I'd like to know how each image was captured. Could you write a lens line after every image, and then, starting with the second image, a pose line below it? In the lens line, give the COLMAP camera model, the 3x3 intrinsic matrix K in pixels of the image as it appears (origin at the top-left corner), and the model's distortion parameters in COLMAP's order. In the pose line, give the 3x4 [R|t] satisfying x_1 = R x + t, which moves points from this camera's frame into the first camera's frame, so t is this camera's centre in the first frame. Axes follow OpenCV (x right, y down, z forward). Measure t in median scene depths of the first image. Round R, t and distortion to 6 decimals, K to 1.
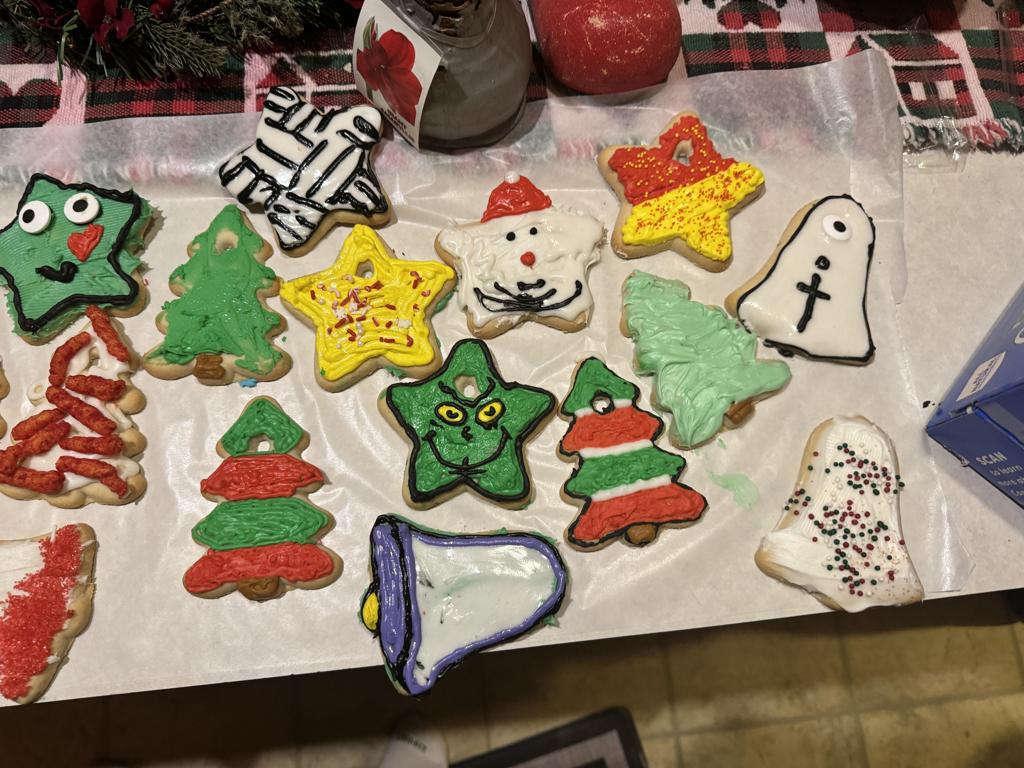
lens RADIAL K [[765.7, 0, 466.0], [0, 765.7, 382.5], [0, 0, 1]] dist [0.188343, -0.445355]
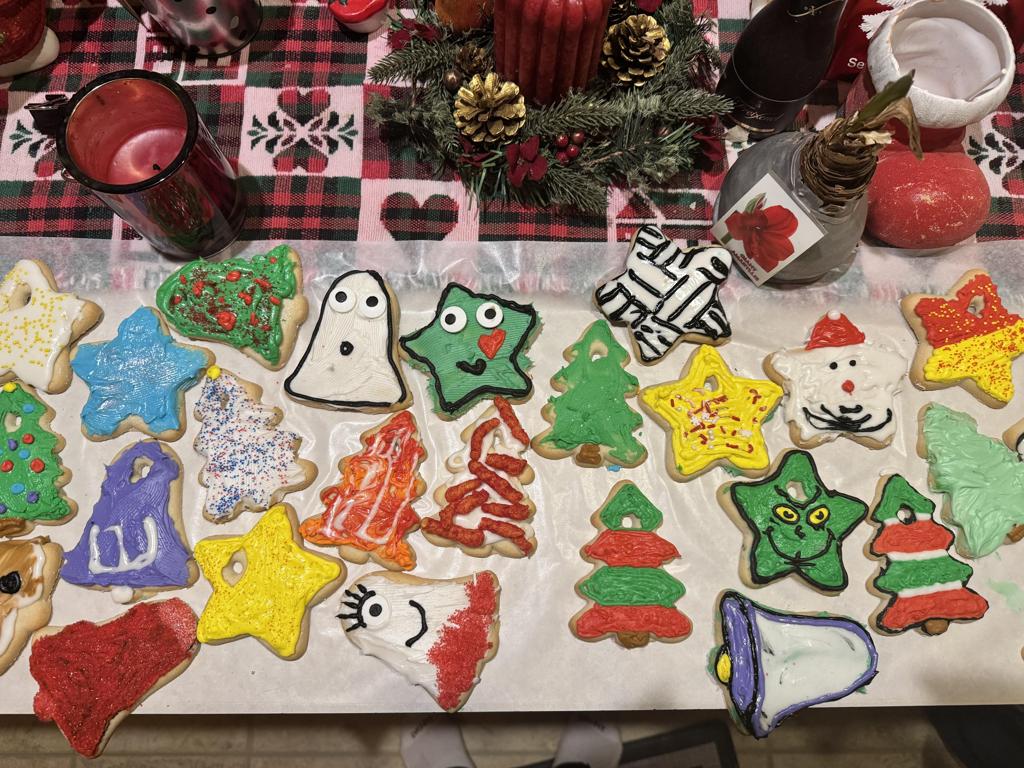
lens RADIAL K [[766.9, 0, 453.2], [0, 766.9, 381.0], [0, 0, 1]] dist [0.072721, -0.090612]
pose [[0.994917, 0.094348, -0.035190, -0.506990], [-0.093385, 0.995234, 0.028072, -0.149988], [0.037671, -0.024643, 0.998986, -0.244945]]
